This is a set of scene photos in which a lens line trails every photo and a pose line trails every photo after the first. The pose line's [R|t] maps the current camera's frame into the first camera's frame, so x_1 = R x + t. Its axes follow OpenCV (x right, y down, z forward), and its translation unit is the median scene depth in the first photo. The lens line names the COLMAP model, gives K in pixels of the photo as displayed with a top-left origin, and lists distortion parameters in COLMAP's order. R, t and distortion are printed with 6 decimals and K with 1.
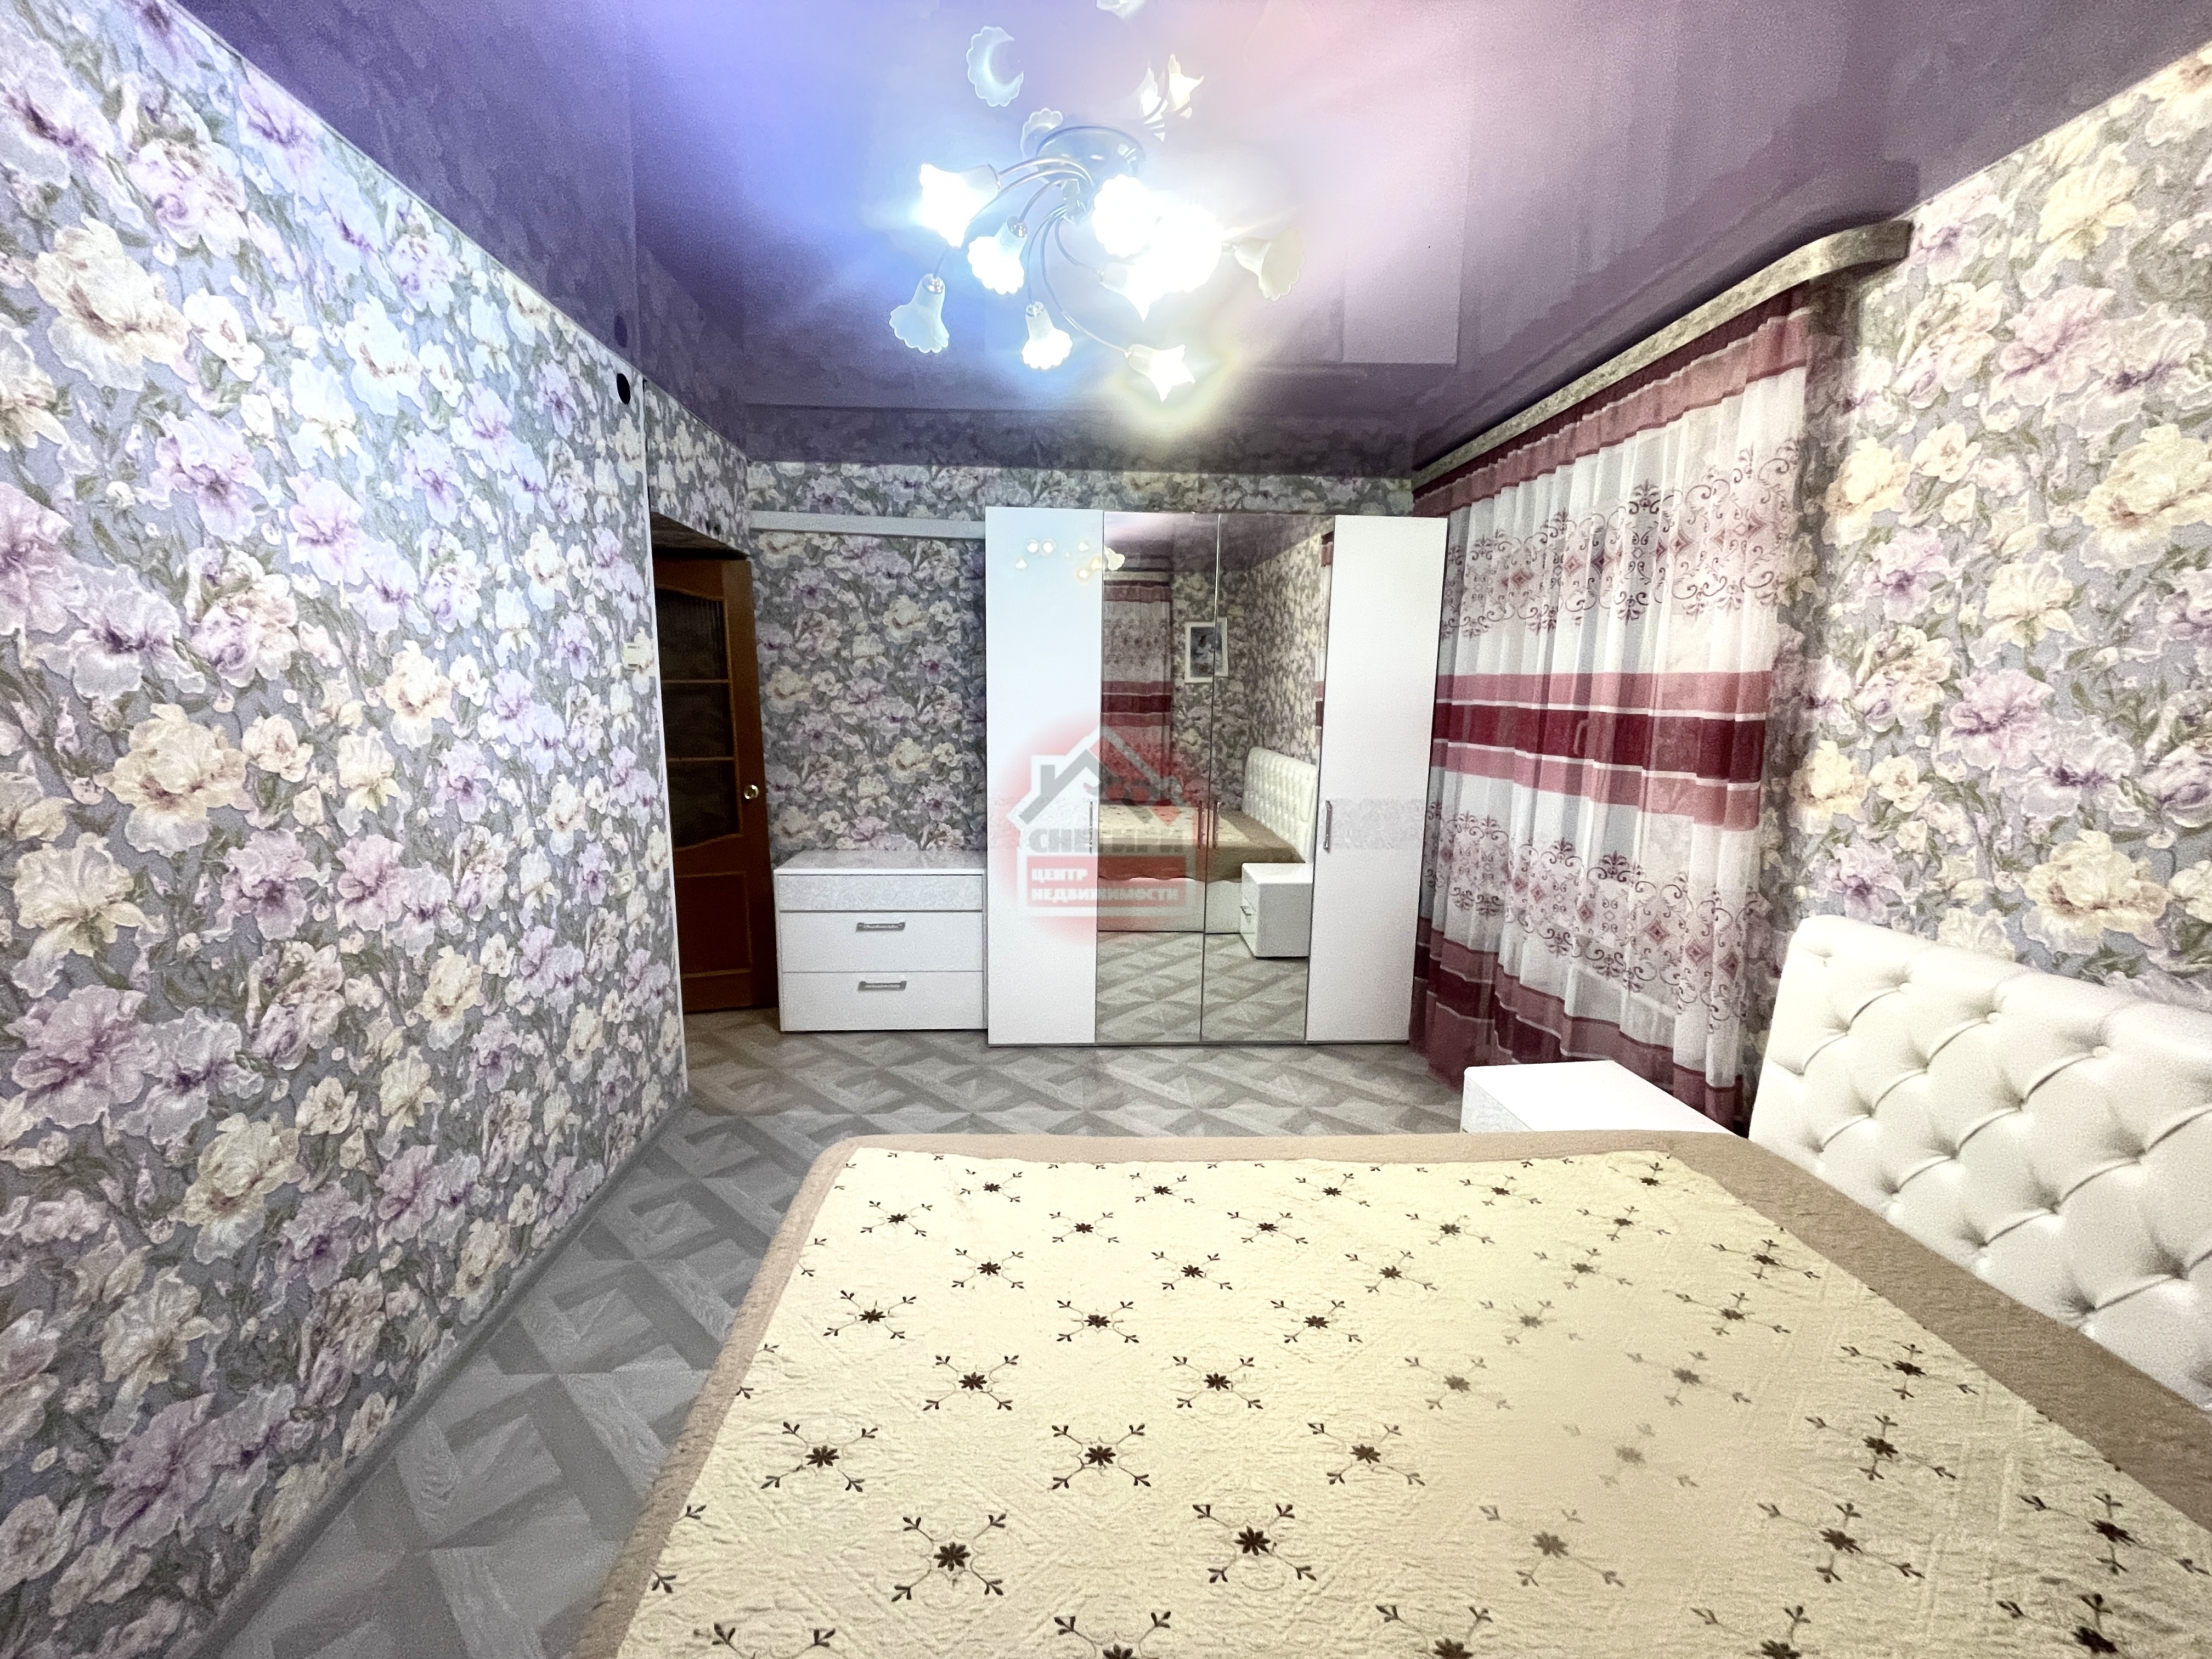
lens RADIAL K [[888.6, 0, 1099.5], [0, 888.6, 831.9], [0, 0, 1]] dist [-0.002083, 0.000087]
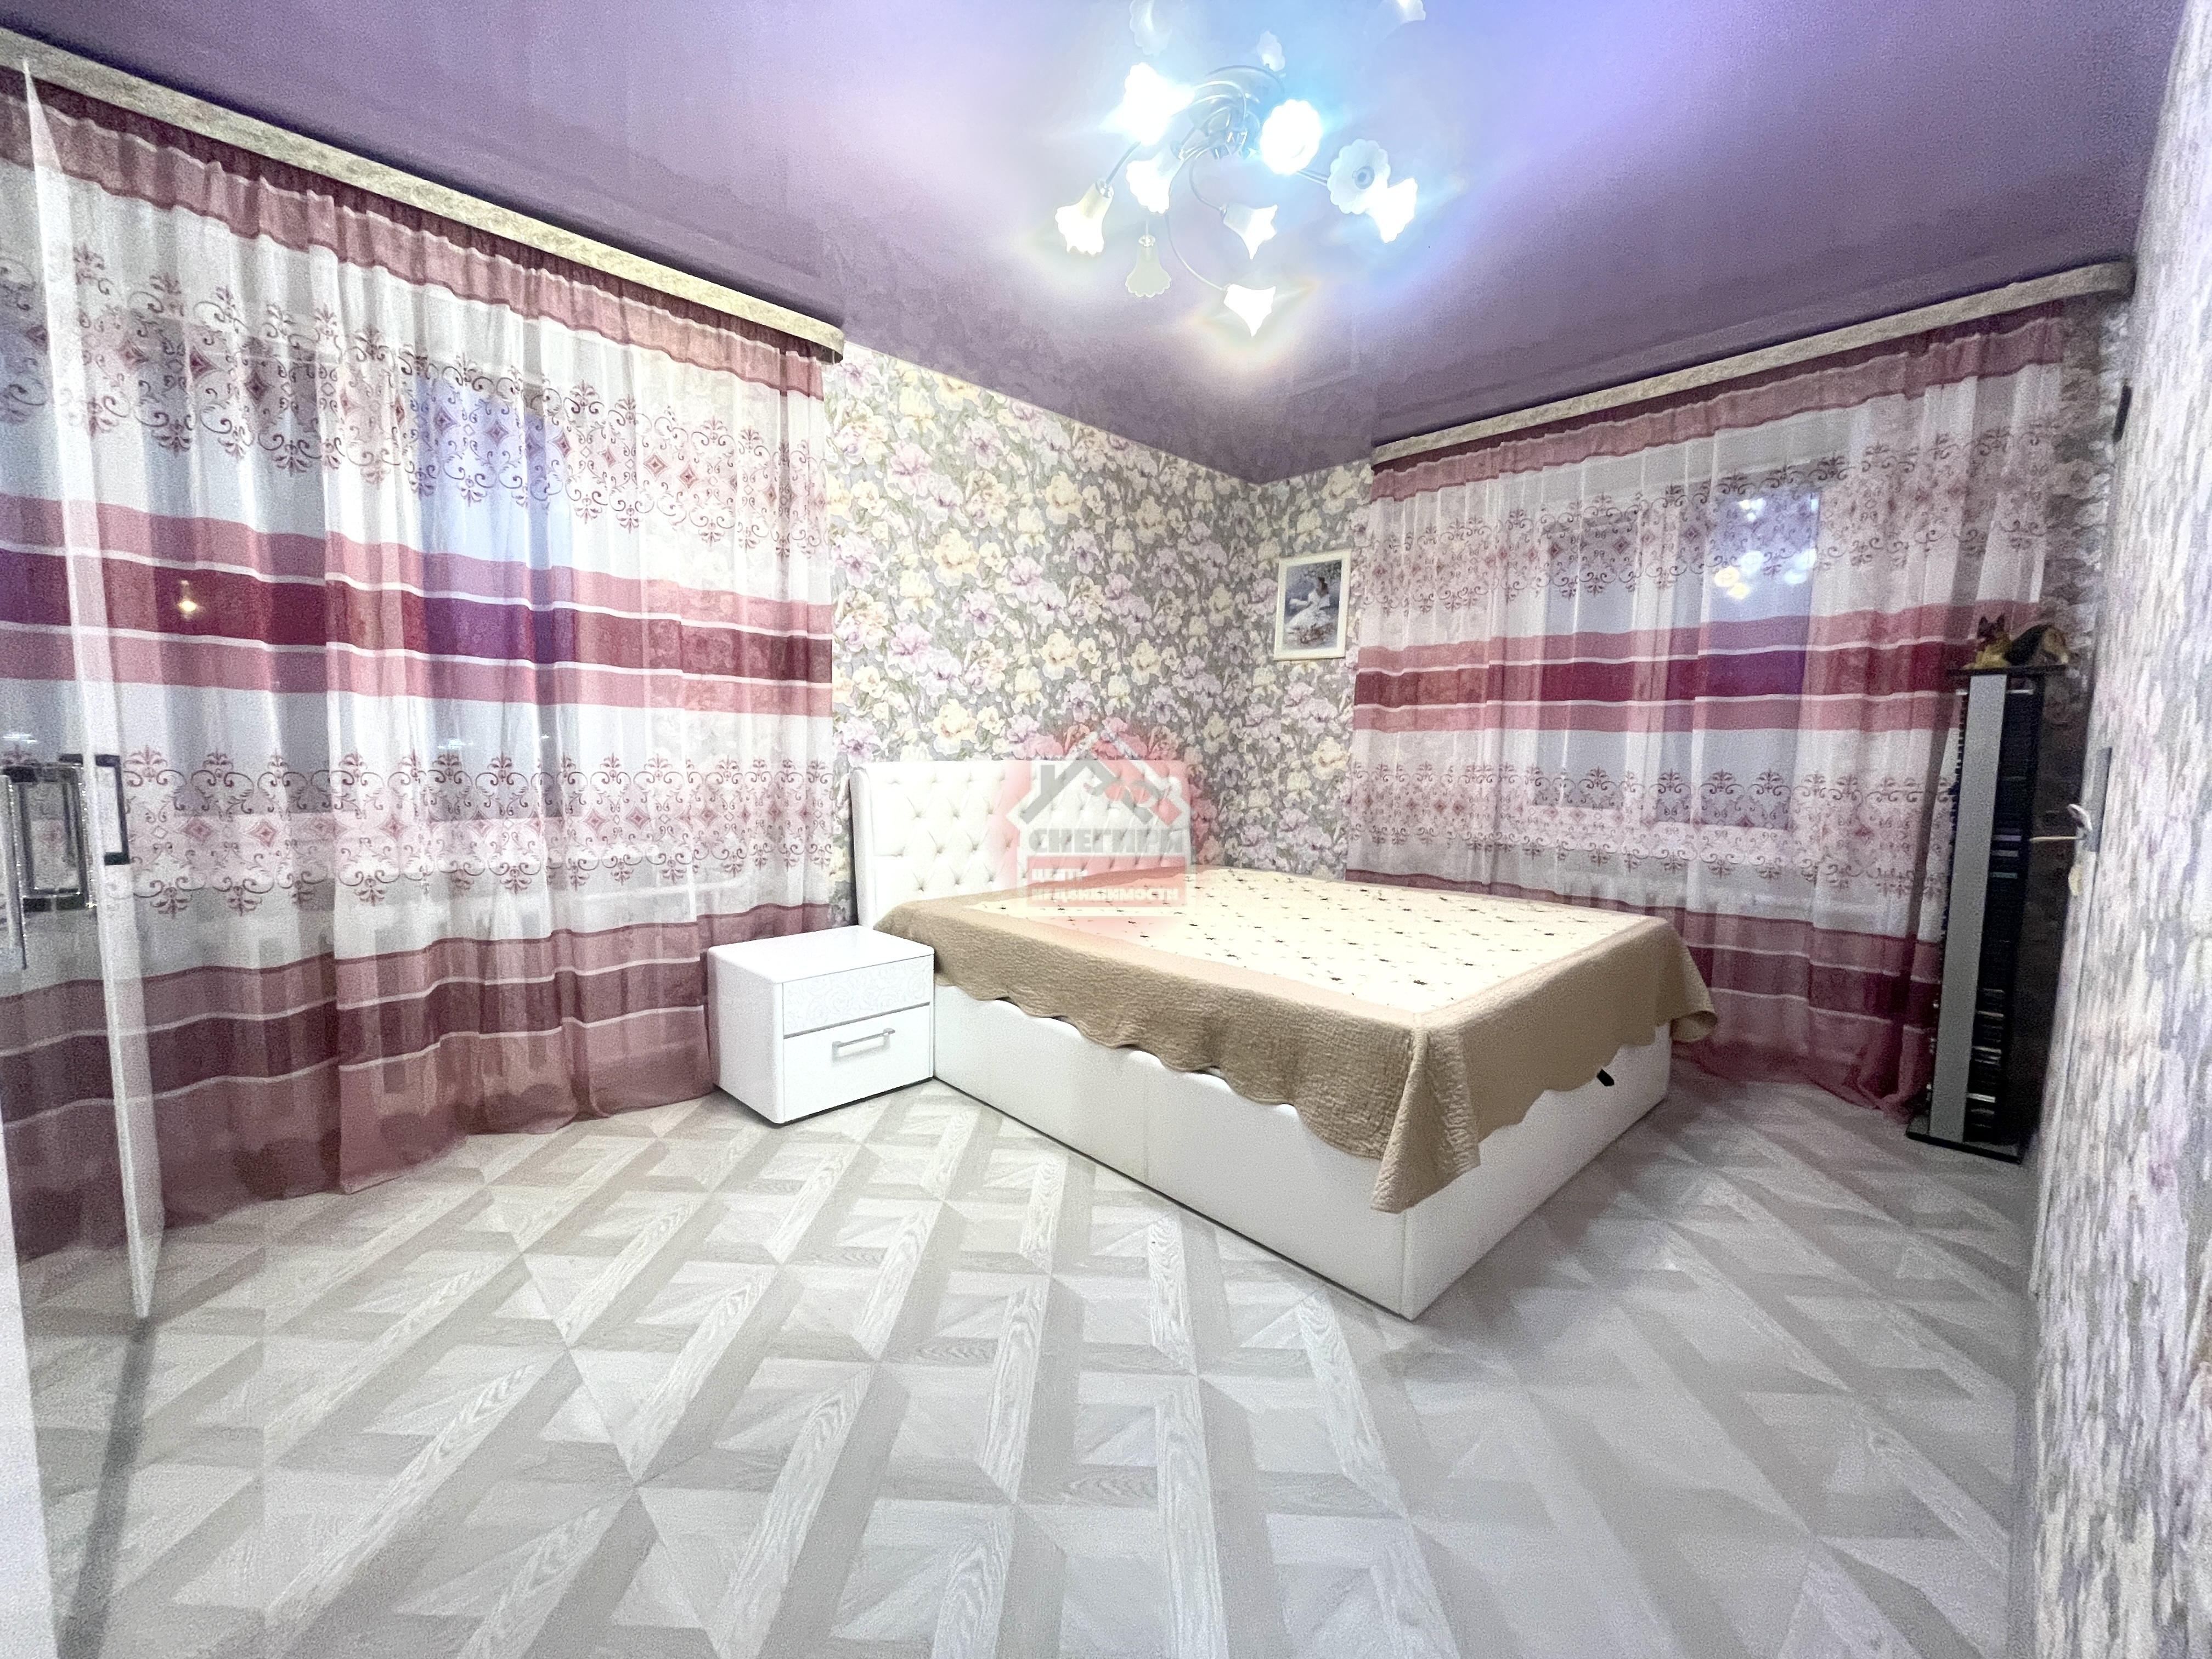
lens RADIAL K [[888.6, 0, 1101.1], [0, 888.6, 829.1], [0, 0, 1]] dist [-0.002083, 0.000087]
pose [[-0.633074, -0.104403, 0.767018, -0.676611], [0.089447, 0.974359, 0.206453, -0.082497], [-0.768906, 0.199308, -0.607503, 1.565567]]
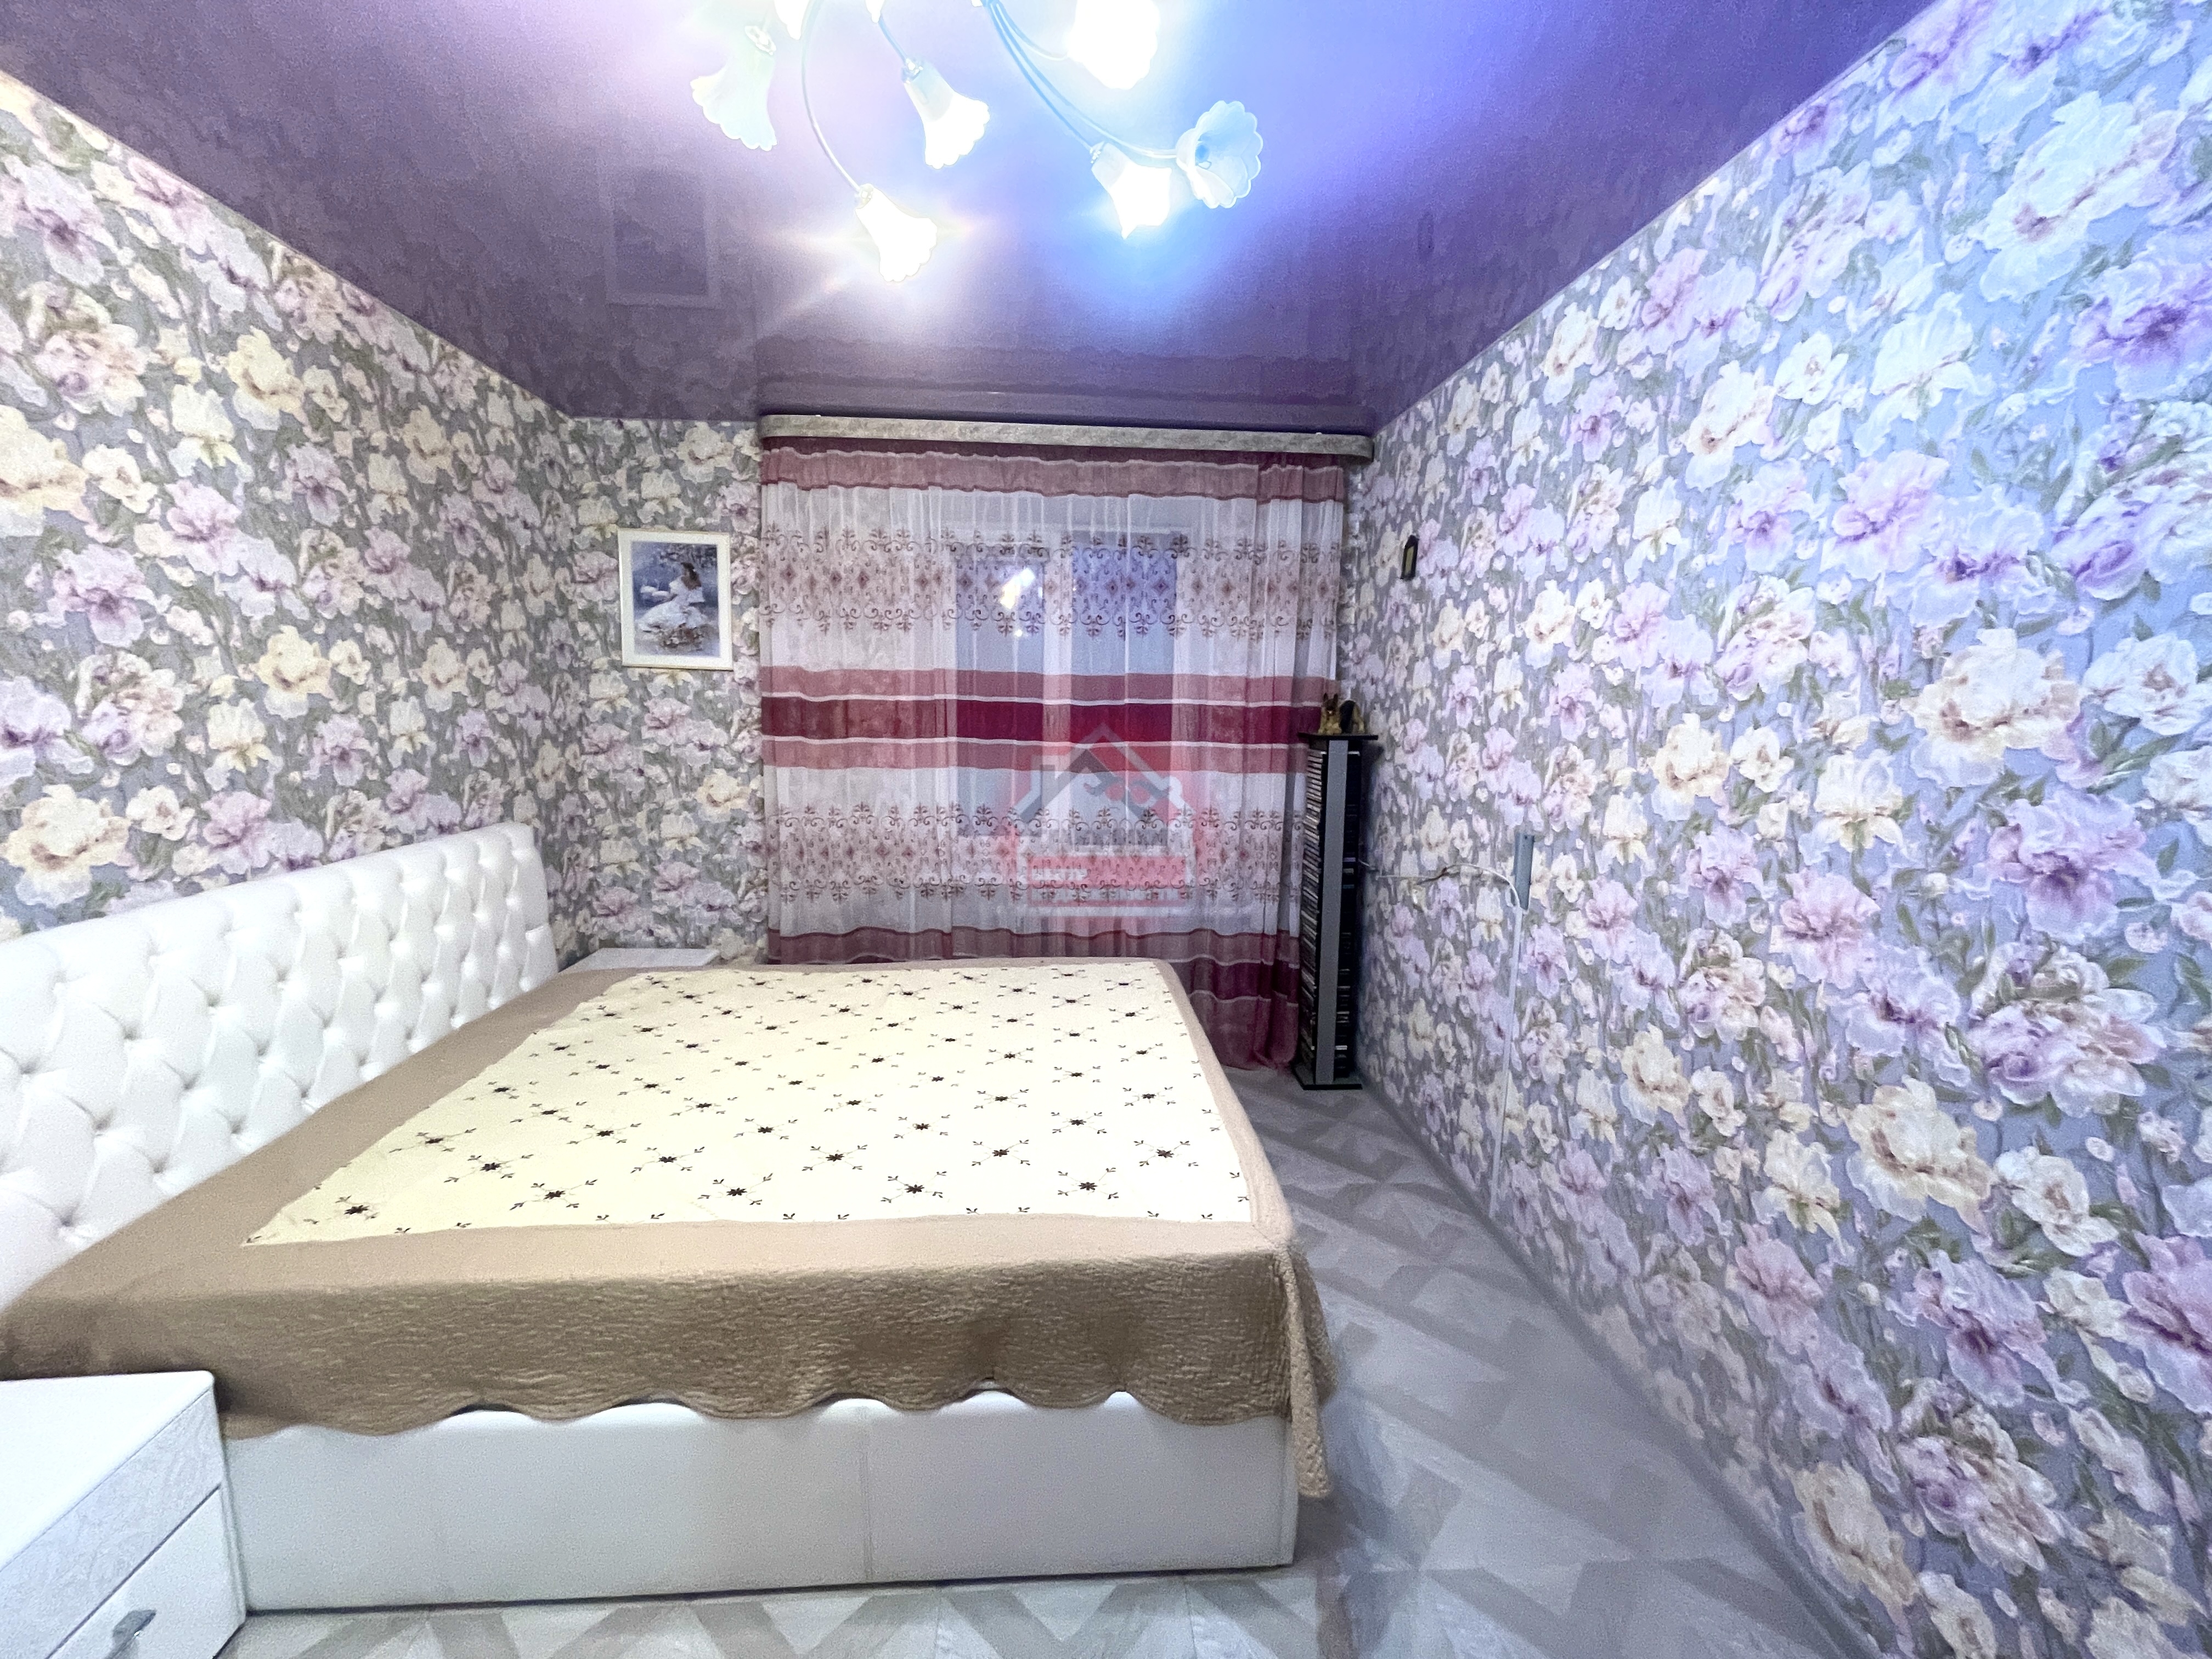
lens RADIAL K [[888.6, 0, 1101.9], [0, 888.6, 834.0], [0, 0, 1]] dist [-0.002083, 0.000087]
pose [[-0.999251, -0.038678, 0.001370, -0.104010], [-0.036527, 0.954202, 0.296923, -0.220784], [-0.012792, 0.296651, -0.954900, 1.453211]]
